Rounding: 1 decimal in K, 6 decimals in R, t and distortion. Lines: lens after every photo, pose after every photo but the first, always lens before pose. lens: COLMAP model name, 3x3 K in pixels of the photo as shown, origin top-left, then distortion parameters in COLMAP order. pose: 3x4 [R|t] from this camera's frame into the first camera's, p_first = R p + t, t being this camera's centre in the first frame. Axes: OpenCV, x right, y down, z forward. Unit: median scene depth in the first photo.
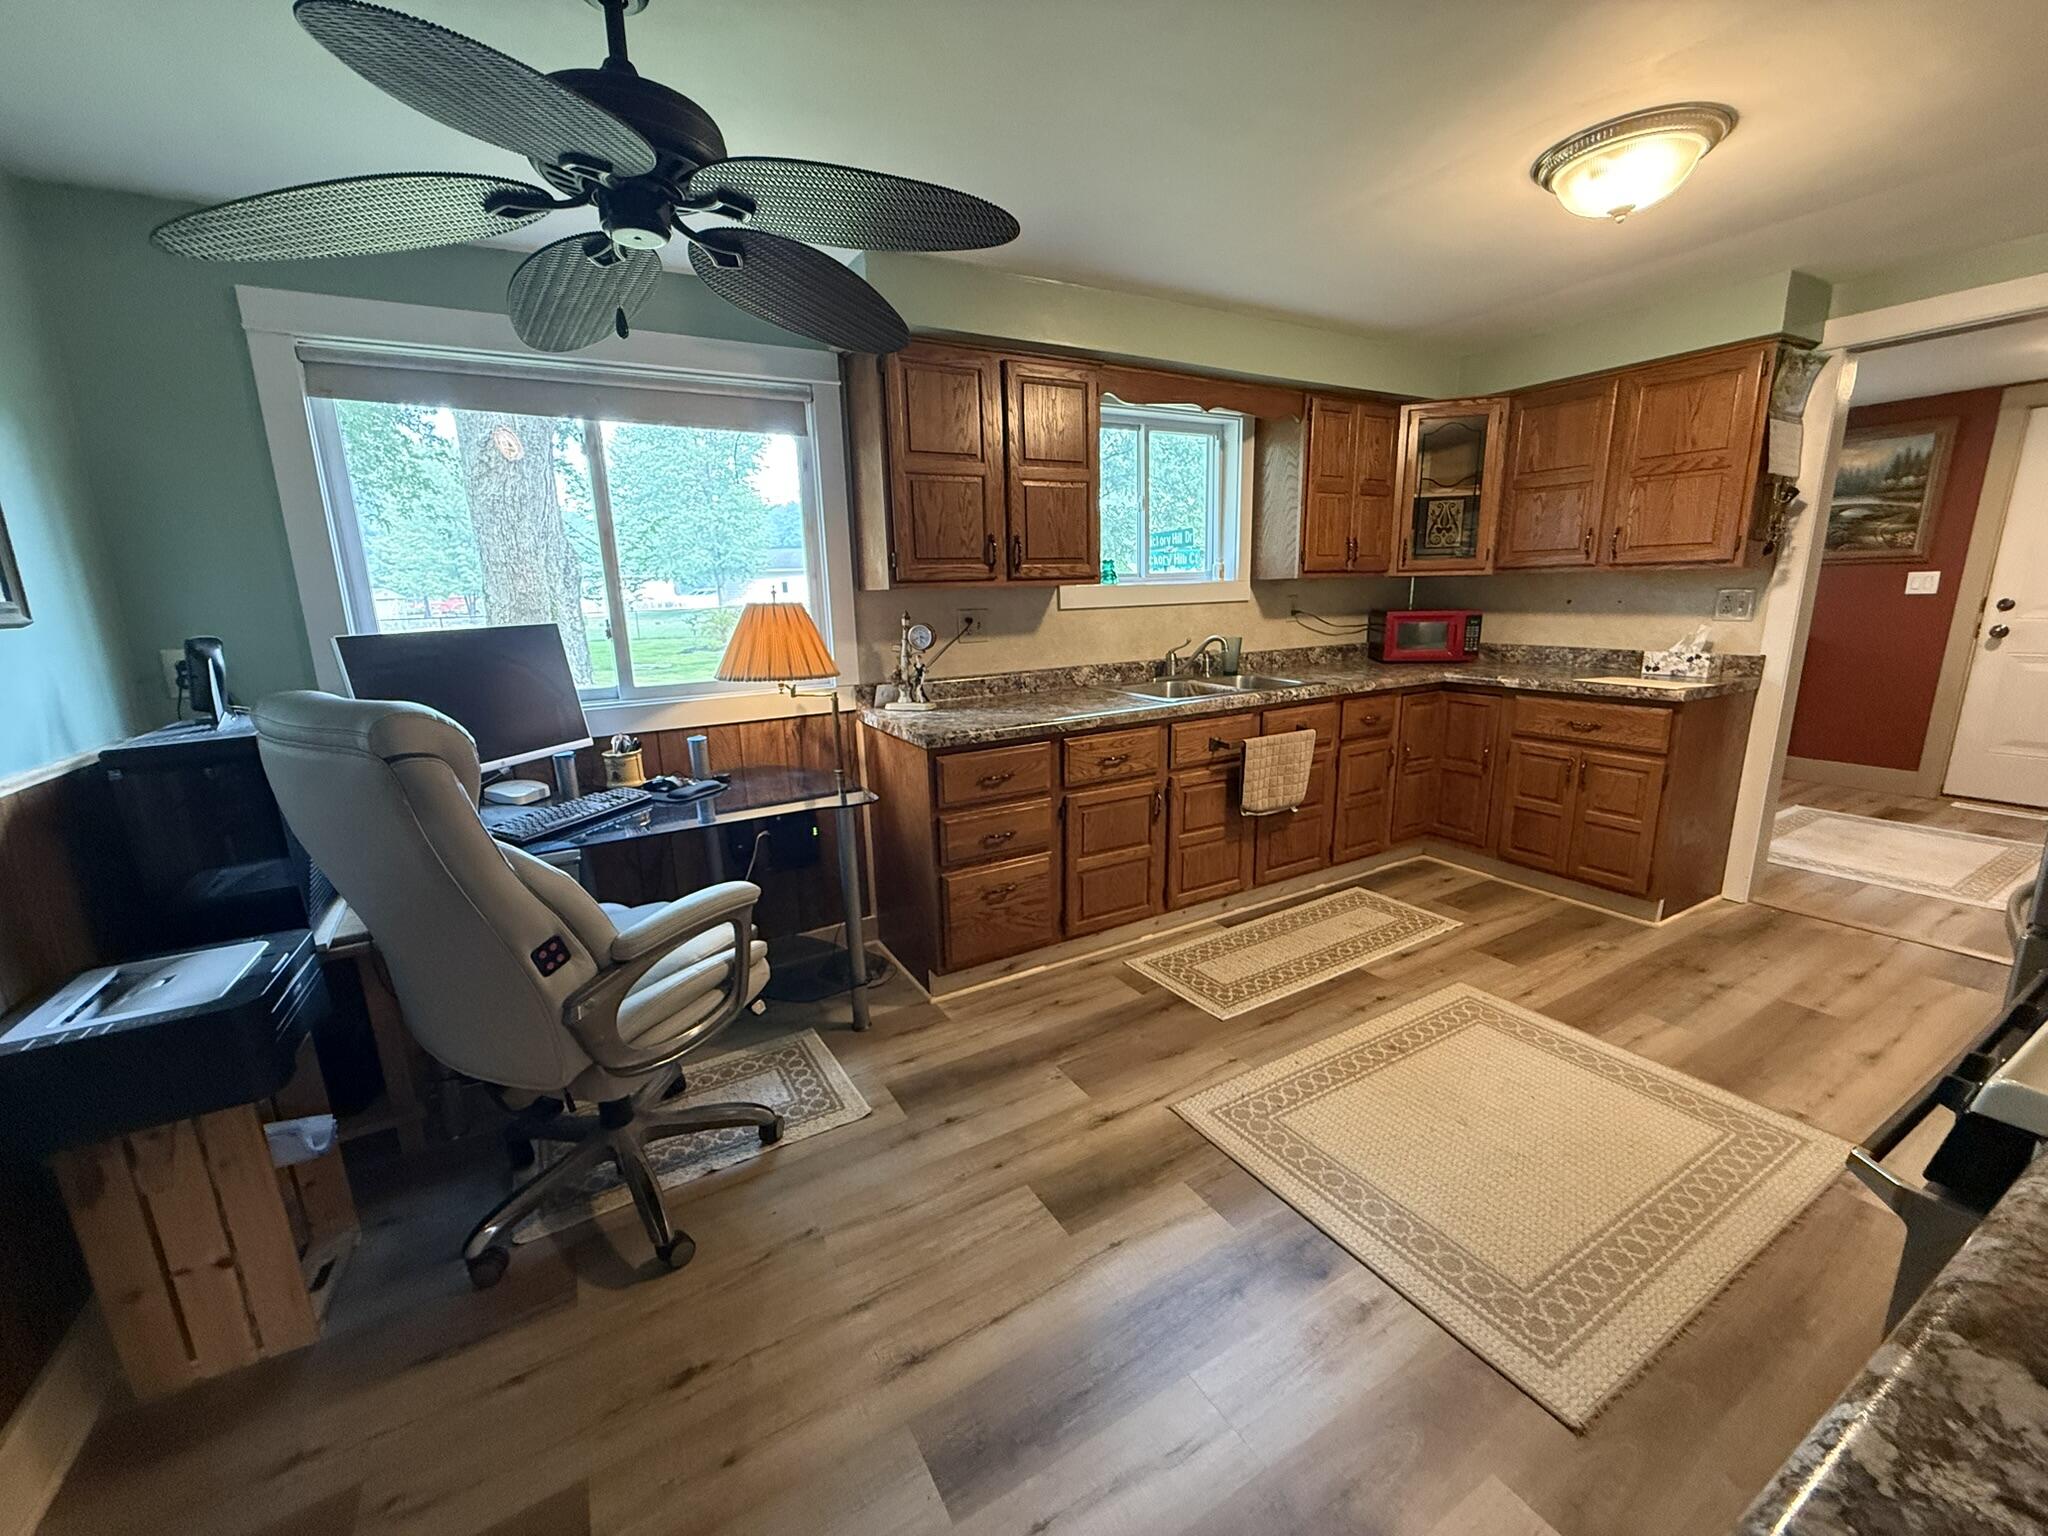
lens RADIAL K [[816.1, 0, 1022.6], [0, 816.1, 771.5], [0, 0, 1]] dist [-0.003493, -0.000646]
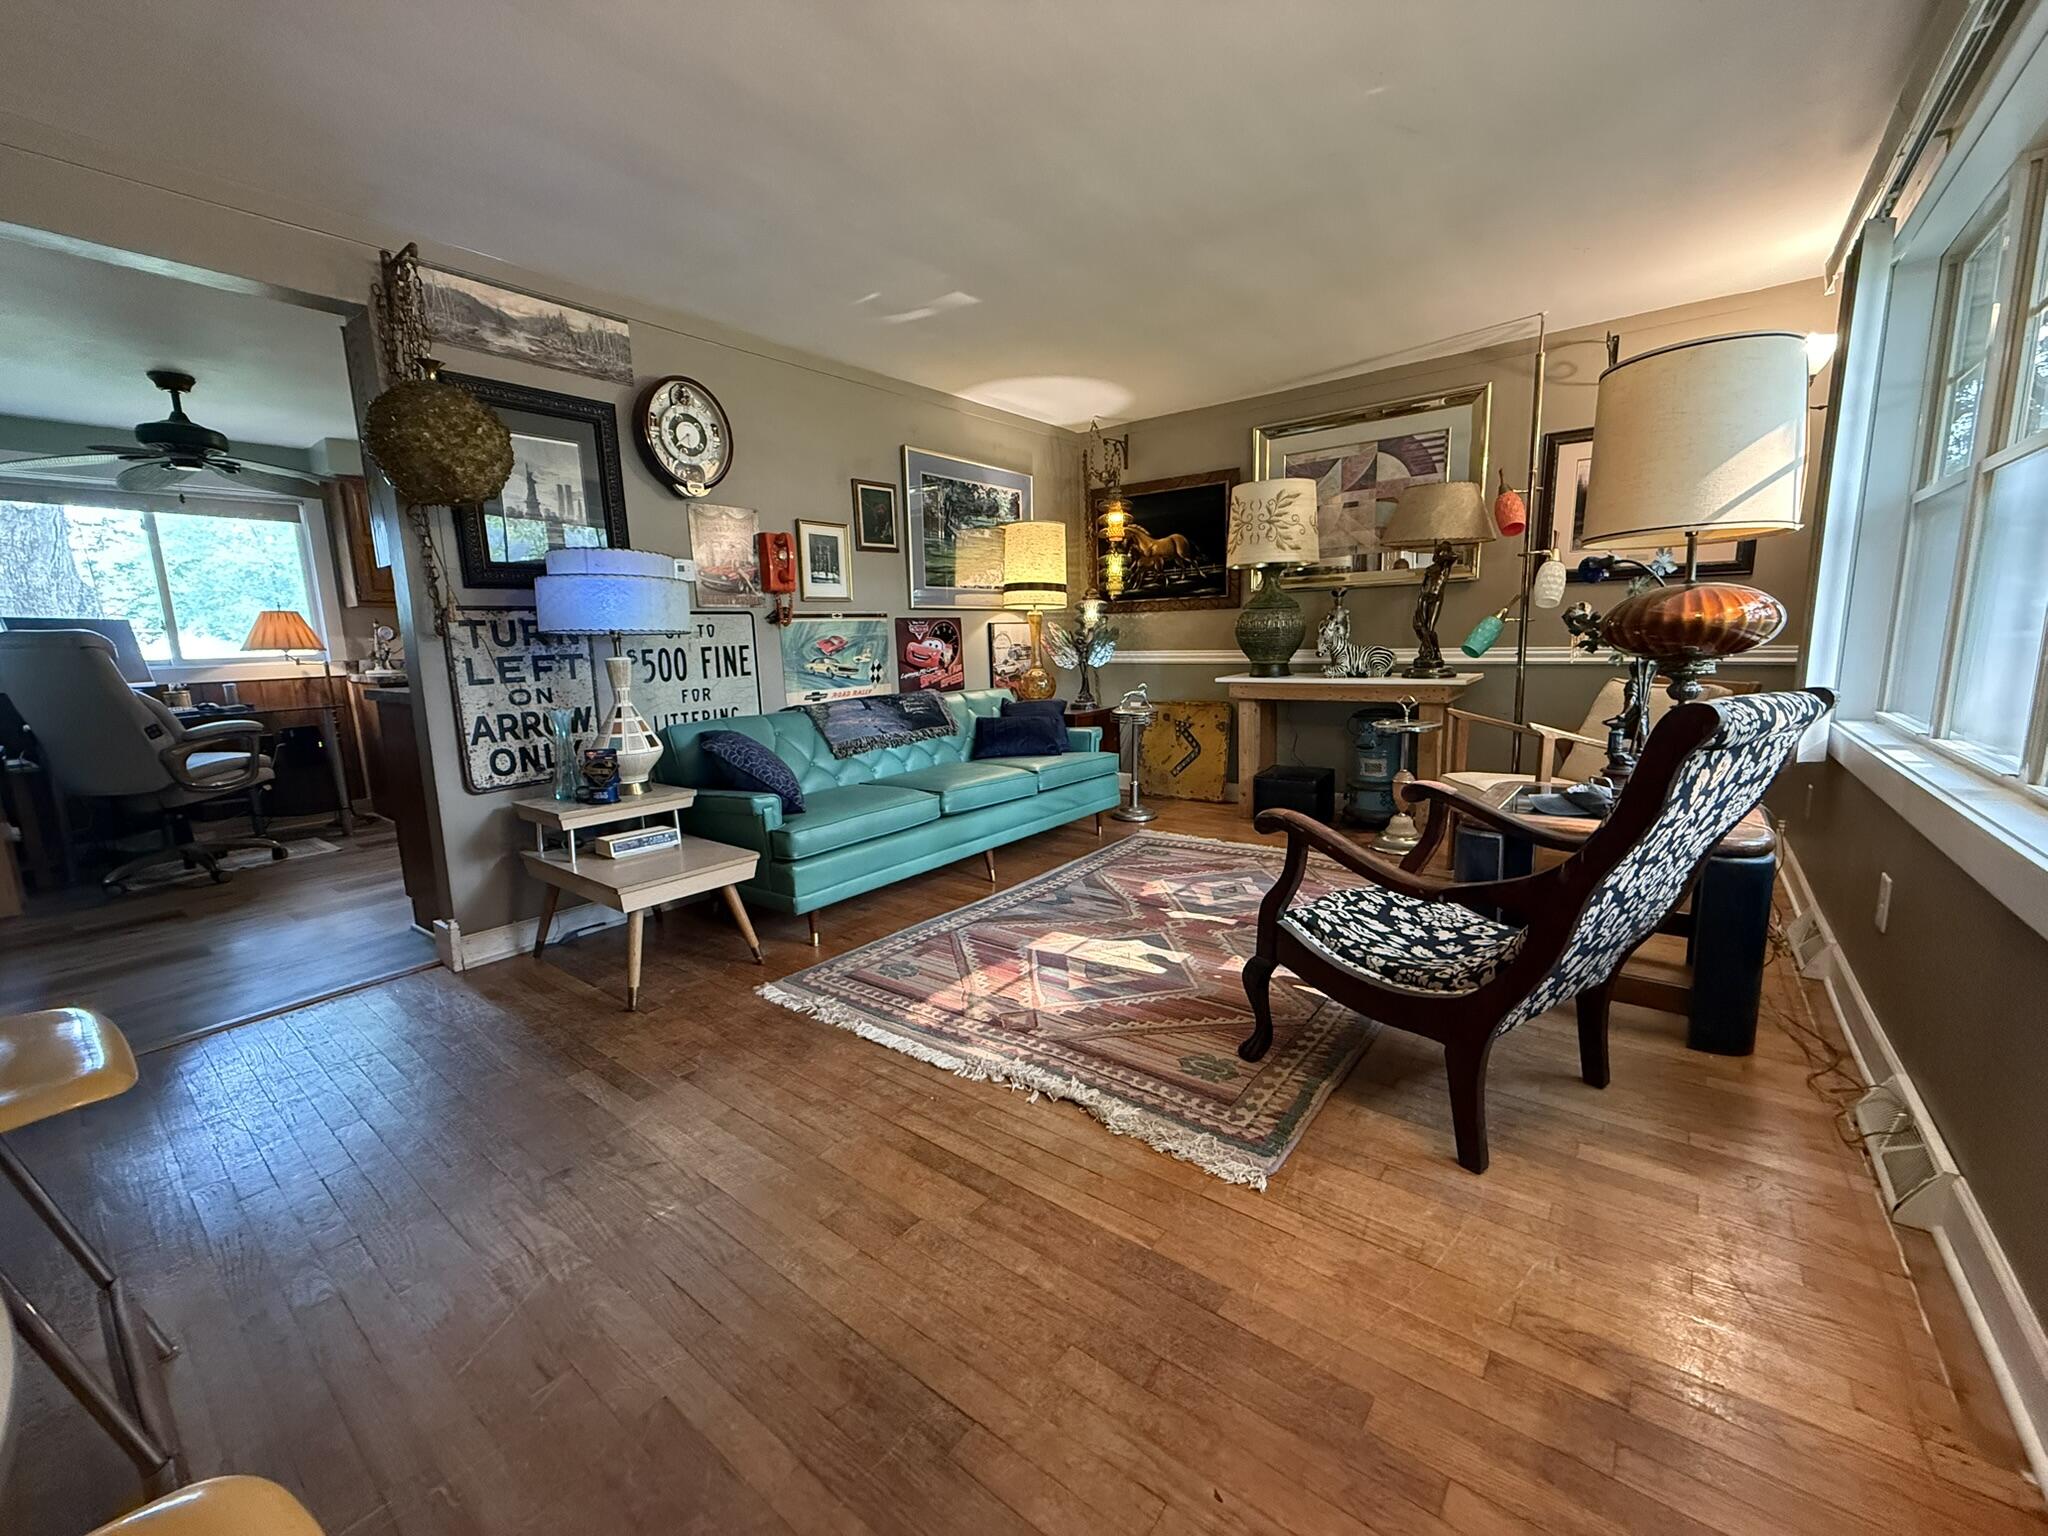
lens RADIAL K [[816.1, 0, 1026.4], [0, 816.1, 768.4], [0, 0, 1]] dist [-0.003493, -0.000646]
pose [[0.926303, -0.063870, 0.371327, 0.530280], [0.089201, 0.994685, -0.051428, 0.373922], [-0.366069, 0.080760, 0.927077, -1.240602]]
